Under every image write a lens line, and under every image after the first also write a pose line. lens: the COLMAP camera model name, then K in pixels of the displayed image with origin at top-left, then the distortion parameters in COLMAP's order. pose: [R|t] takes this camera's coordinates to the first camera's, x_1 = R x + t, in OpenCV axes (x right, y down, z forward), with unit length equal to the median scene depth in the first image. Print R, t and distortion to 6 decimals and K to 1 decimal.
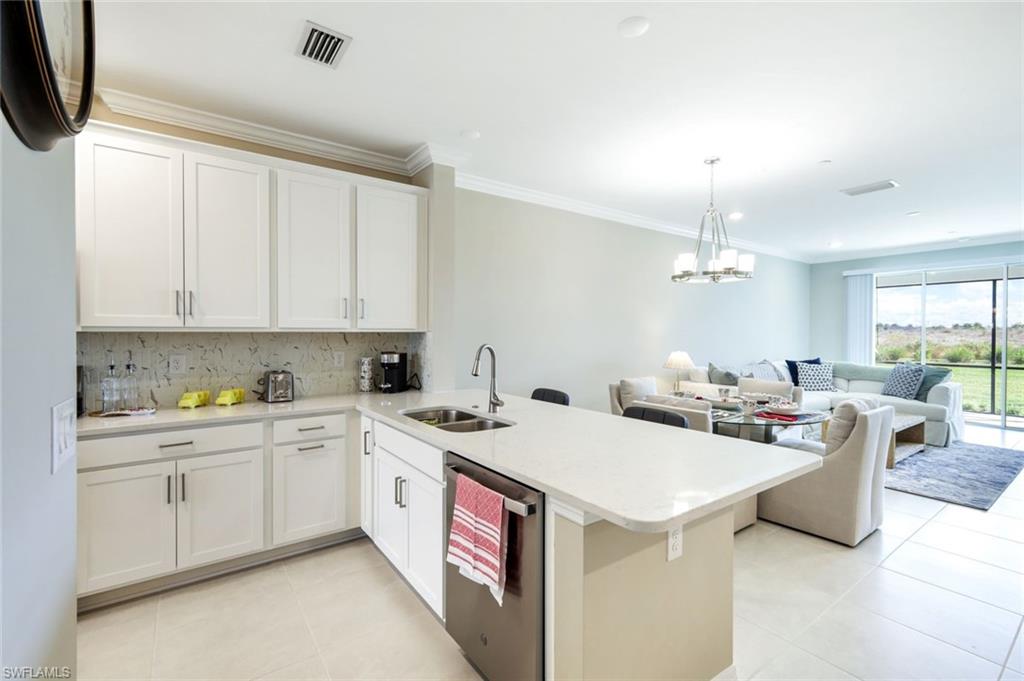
lens RADIAL K [[449.6, 0, 499.8], [0, 449.6, 335.1], [0, 0, 1]] dist [0.002460, -0.000630]
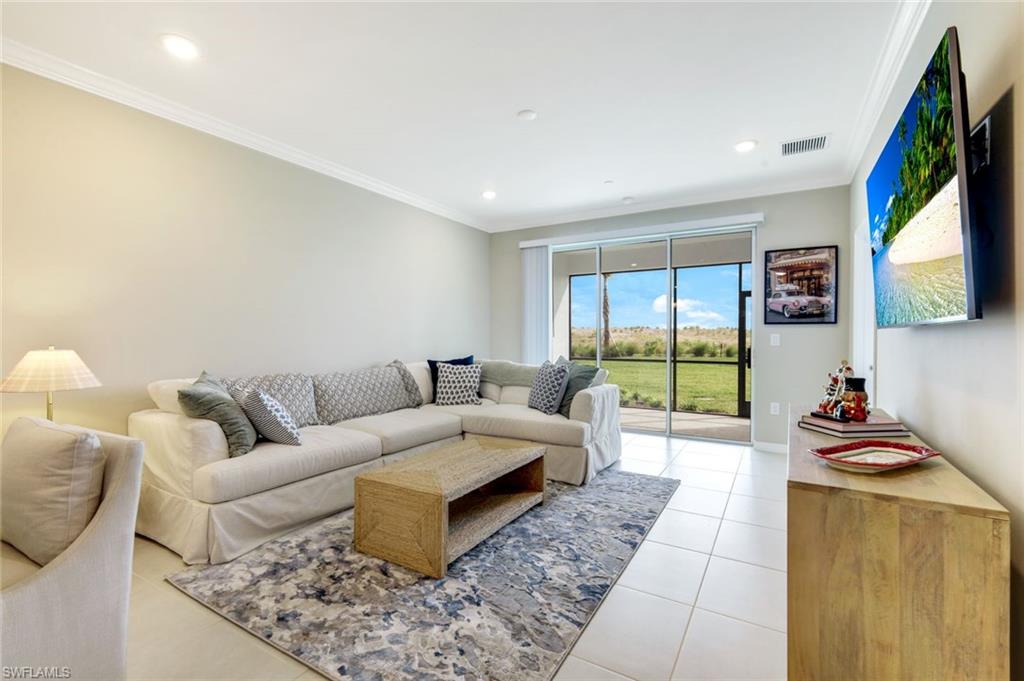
lens RADIAL K [[450.9, 0, 511.5], [0, 450.9, 338.9], [0, 0, 1]] dist [0.007141, -0.000211]
pose [[0.912745, -0.005957, 0.408486, 0.589226], [0.004498, 0.999980, 0.004534, 0.027030], [-0.408504, -0.002302, 0.912754, 0.411805]]
